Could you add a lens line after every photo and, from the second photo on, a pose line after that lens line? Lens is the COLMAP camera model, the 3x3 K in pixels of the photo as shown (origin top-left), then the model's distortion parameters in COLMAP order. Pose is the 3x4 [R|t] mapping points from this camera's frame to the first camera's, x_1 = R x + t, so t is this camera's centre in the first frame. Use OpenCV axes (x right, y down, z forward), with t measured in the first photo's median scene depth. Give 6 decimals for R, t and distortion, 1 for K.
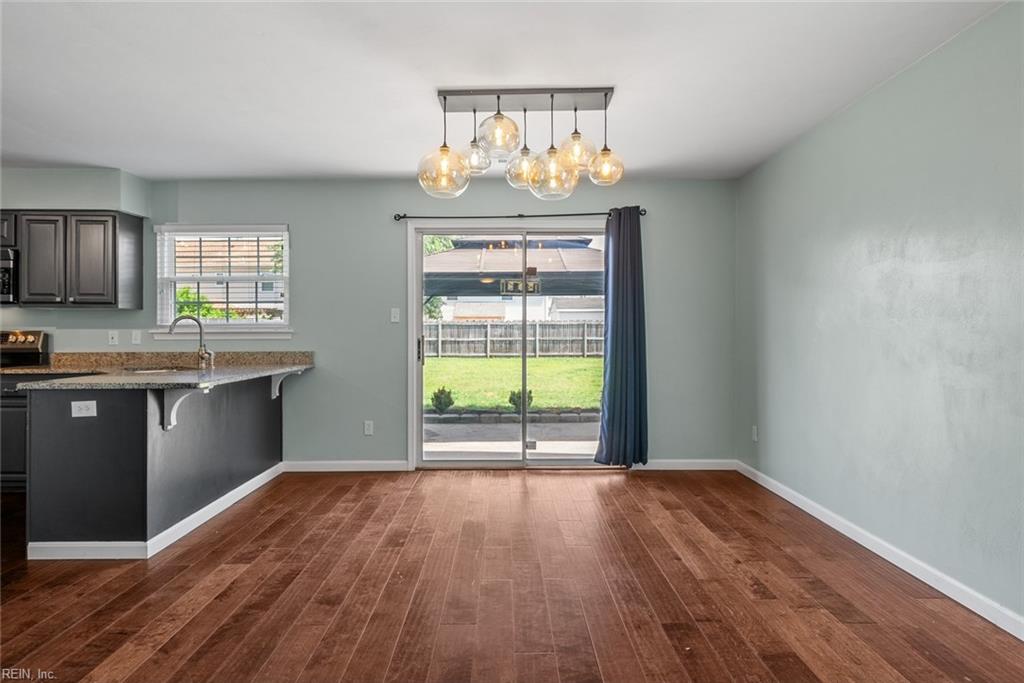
lens RADIAL K [[550.7, 0, 510.5], [0, 550.7, 335.2], [0, 0, 1]] dist [0.002438, 0.000161]
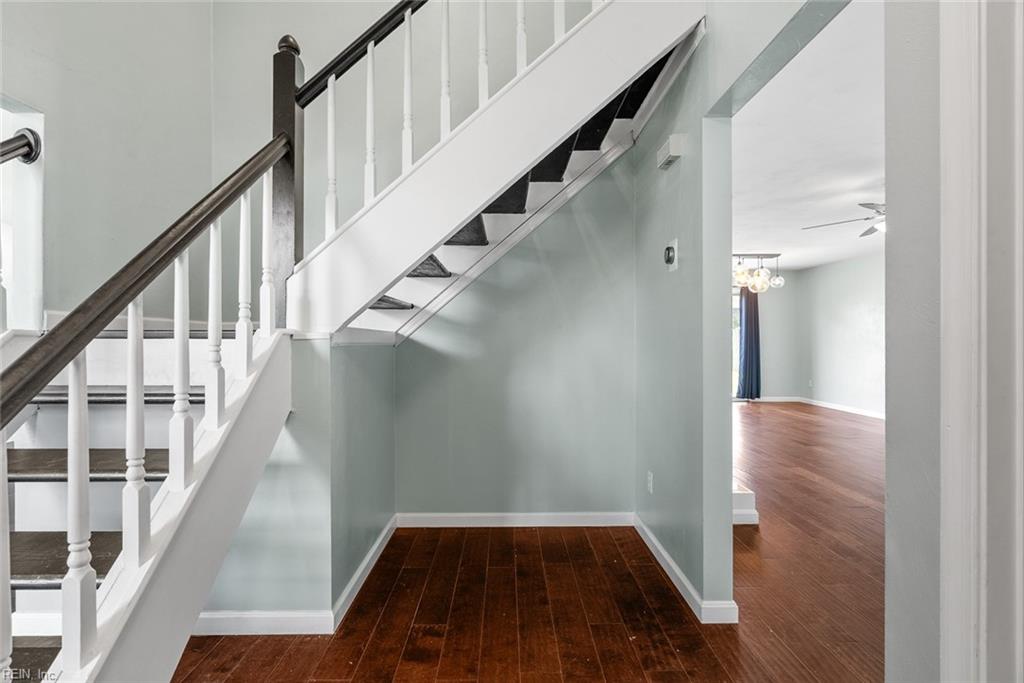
lens RADIAL K [[468.1, 0, 508.9], [0, 468.1, 341.1], [0, 0, 1]] dist [0.000581, 0.000554]
pose [[0.999991, -0.000155, -0.004175, -0.791935], [0.000143, 0.999996, -0.002870, 0.006509], [0.004175, 0.002869, 0.999987, -0.936333]]
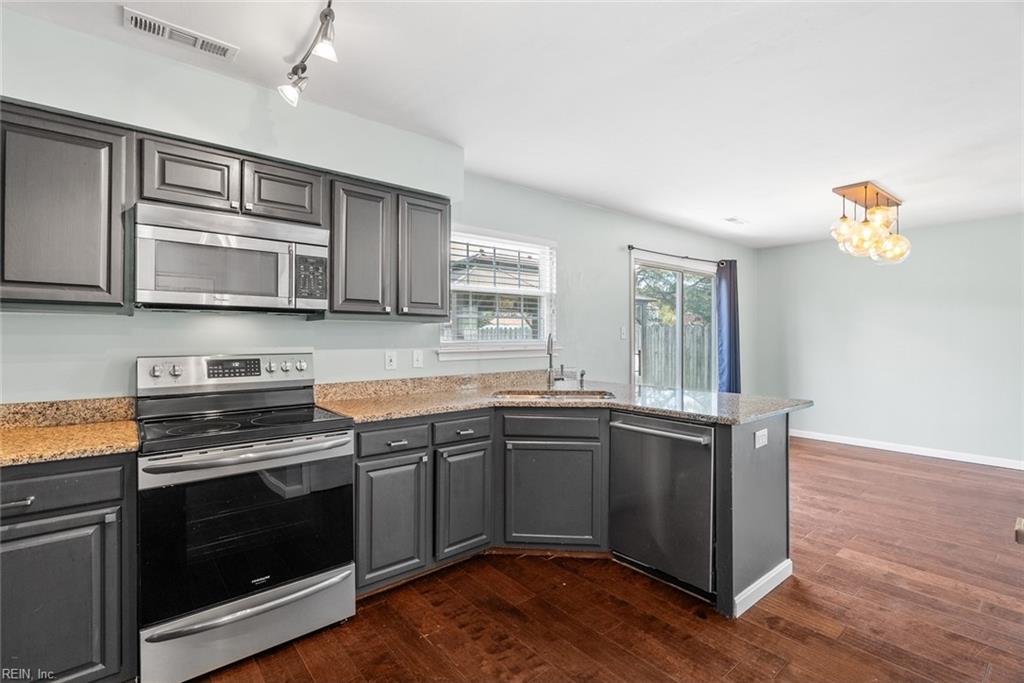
lens RADIAL K [[466.3, 0, 509.0], [0, 466.3, 339.2], [0, 0, 1]] dist [0.000426, 0.000886]
pose [[0.778995, -0.002640, 0.627025, -1.053961], [0.003214, 0.999995, 0.000218, -0.024852], [-0.627022, 0.001845, 0.778999, 0.421155]]
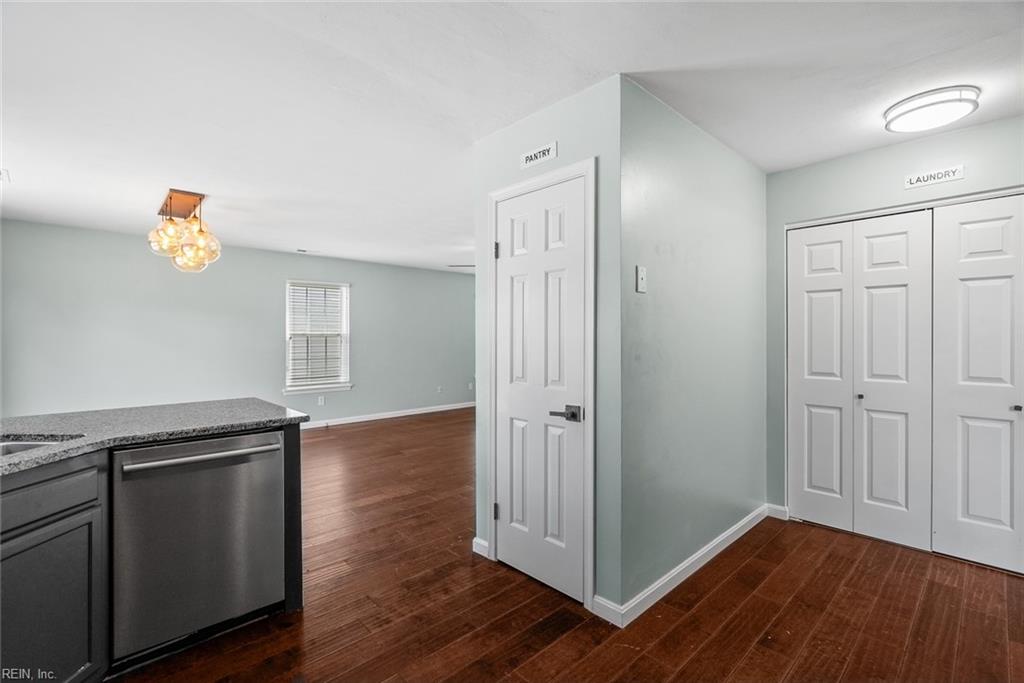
lens RADIAL K [[468.1, 0, 508.9], [0, 468.1, 341.1], [0, 0, 1]] dist [0.000581, 0.000554]
pose [[-0.678999, -0.002833, 0.734134, -1.093221], [0.003907, 0.999964, 0.007473, -0.026217], [-0.734129, 0.007942, -0.678964, 0.829809]]
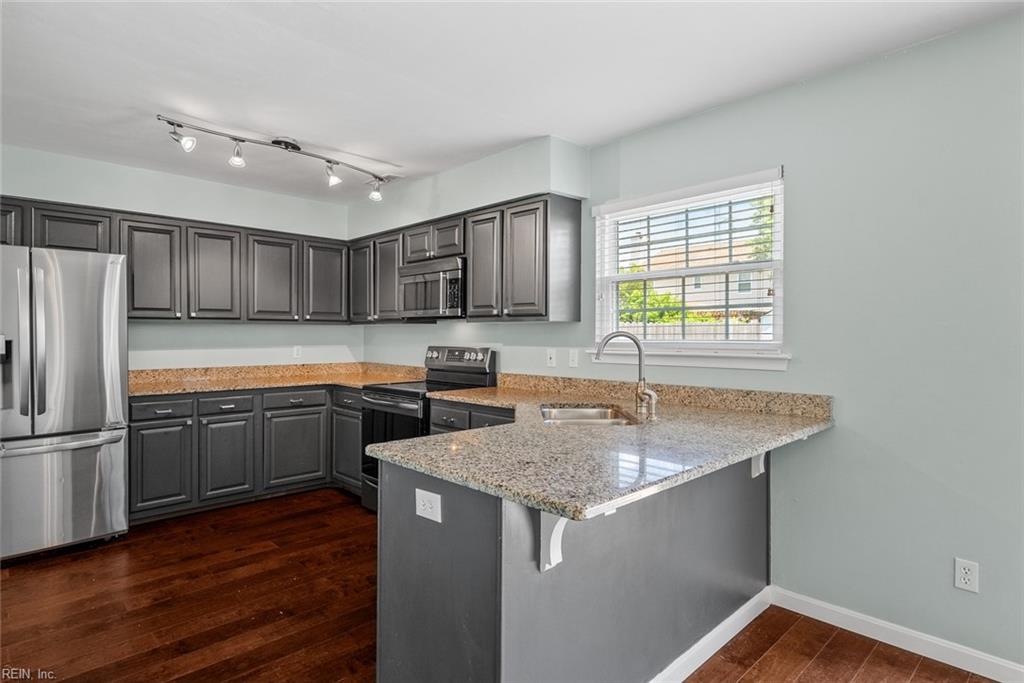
lens RADIAL K [[553.6, 0, 507.8], [0, 553.6, 338.0], [0, 0, 1]] dist [0.002258, 0.000191]
pose [[0.683254, 0.006147, -0.730155, -0.192134], [-0.004620, 0.999981, 0.004095, -0.028251], [0.730166, 0.000575, 0.683269, 0.433529]]
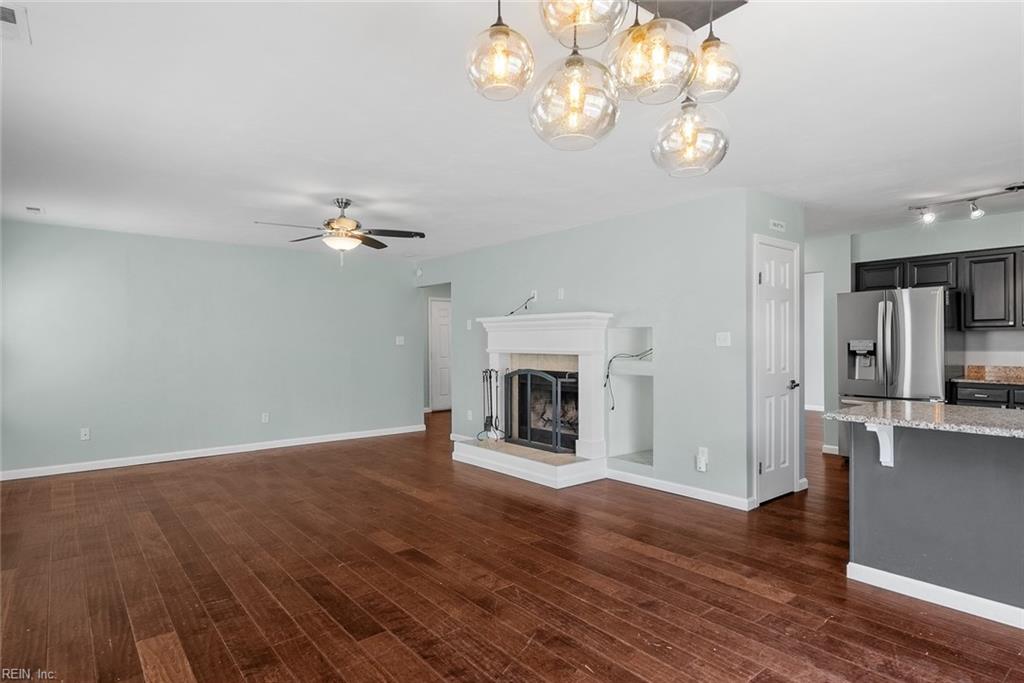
lens RADIAL K [[553.6, 0, 507.8], [0, 553.6, 338.0], [0, 0, 1]] dist [0.002258, 0.000191]
pose [[-0.783716, 0.001484, -0.621117, 0.321994], [0.004167, 0.999987, -0.002869, -0.030731], [0.621105, -0.004836, -0.783712, 0.924994]]
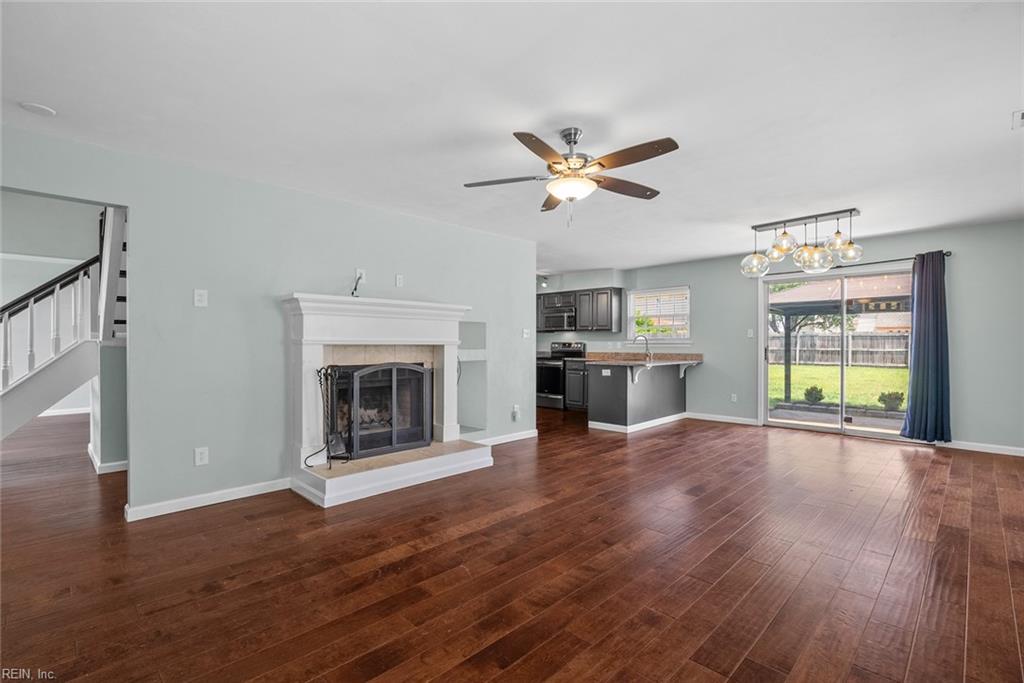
lens RADIAL K [[468.1, 0, 508.9], [0, 468.1, 341.1], [0, 0, 1]] dist [0.000581, 0.000554]
pose [[0.698249, -0.000613, -0.715854, 0.321872], [-0.005270, 0.999968, -0.005997, 0.000508], [0.715835, 0.007960, 0.698224, -0.574875]]
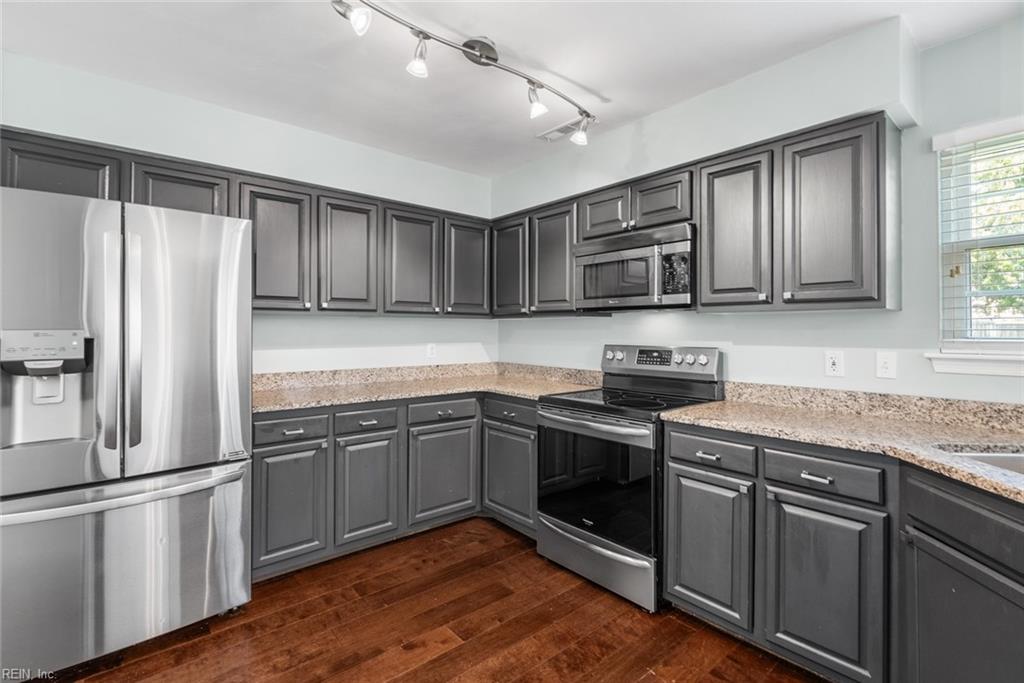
lens RADIAL K [[474.1, 0, 507.3], [0, 474.1, 325.1], [0, 0, 1]] dist [-0.001132, 0.000521]
pose [[0.634092, -0.008281, -0.773213, -0.593631], [-0.004356, 0.999889, -0.014282, -0.026328], [0.773245, 0.012424, 0.633986, 0.470803]]
